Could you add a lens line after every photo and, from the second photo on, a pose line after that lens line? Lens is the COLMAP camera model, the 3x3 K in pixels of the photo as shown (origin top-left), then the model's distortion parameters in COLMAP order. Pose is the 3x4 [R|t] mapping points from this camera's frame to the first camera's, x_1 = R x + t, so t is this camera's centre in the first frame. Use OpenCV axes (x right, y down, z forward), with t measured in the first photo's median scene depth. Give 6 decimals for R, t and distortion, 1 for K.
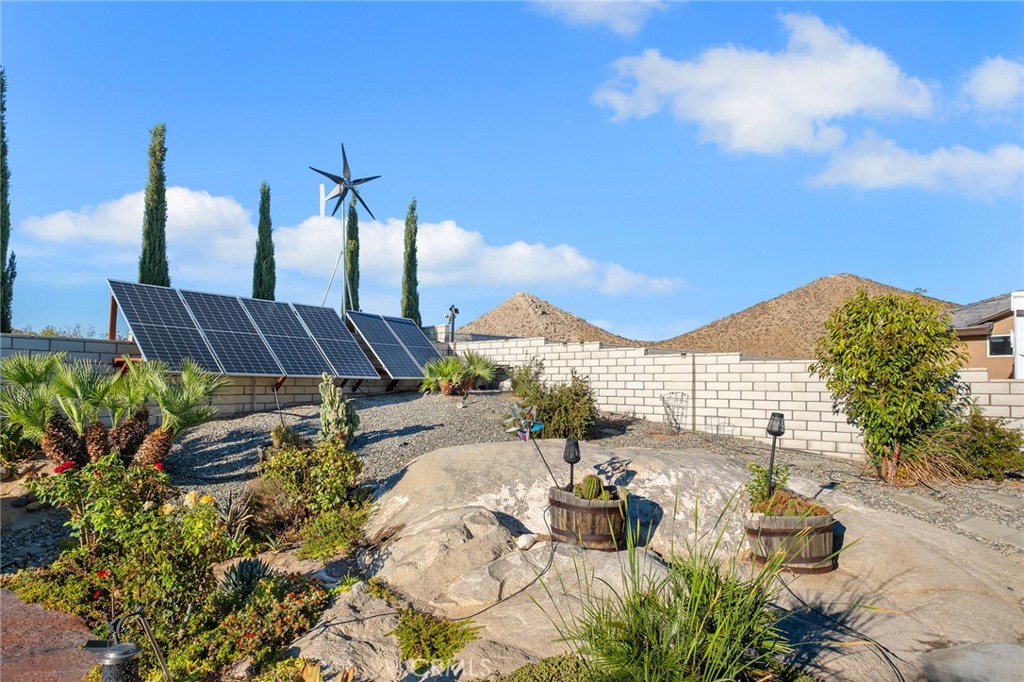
lens RADIAL K [[607.1, 0, 512.0], [0, 607.1, 341.0], [0, 0, 1]] dist [-0.002852, -0.001273]
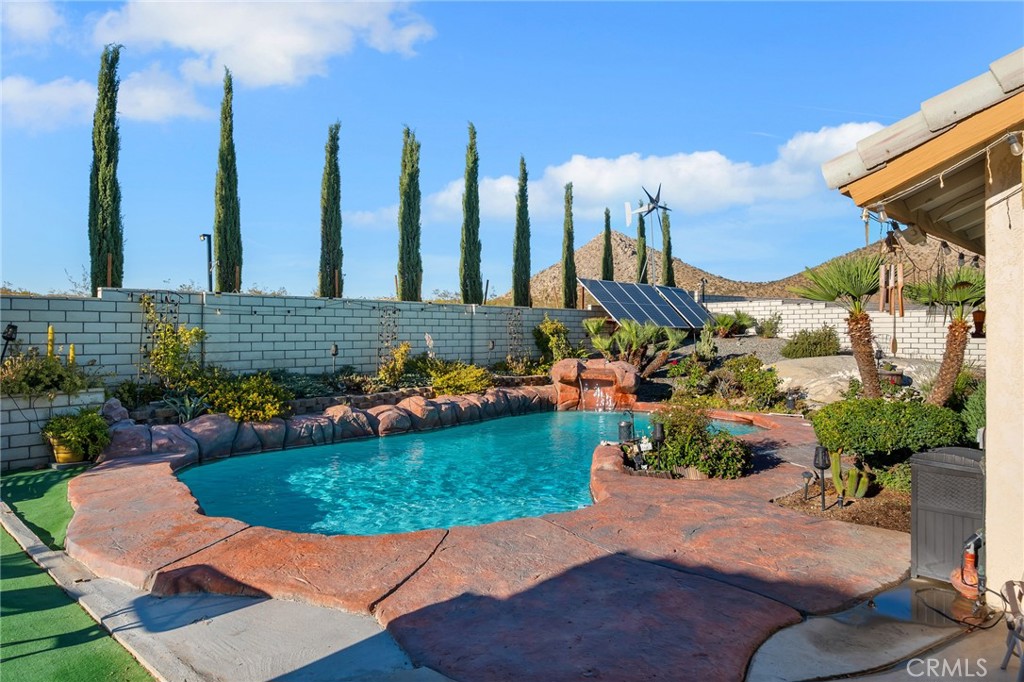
lens RADIAL K [[644.3, 0, 512.0], [0, 644.3, 341.0], [0, 0, 1]] dist [-0.000490, 0.001150]
pose [[0.989386, -0.008153, -0.145083, -0.411083], [0.020431, 0.996311, 0.083342, -0.055377], [0.143868, -0.085422, 0.985903, -0.760501]]
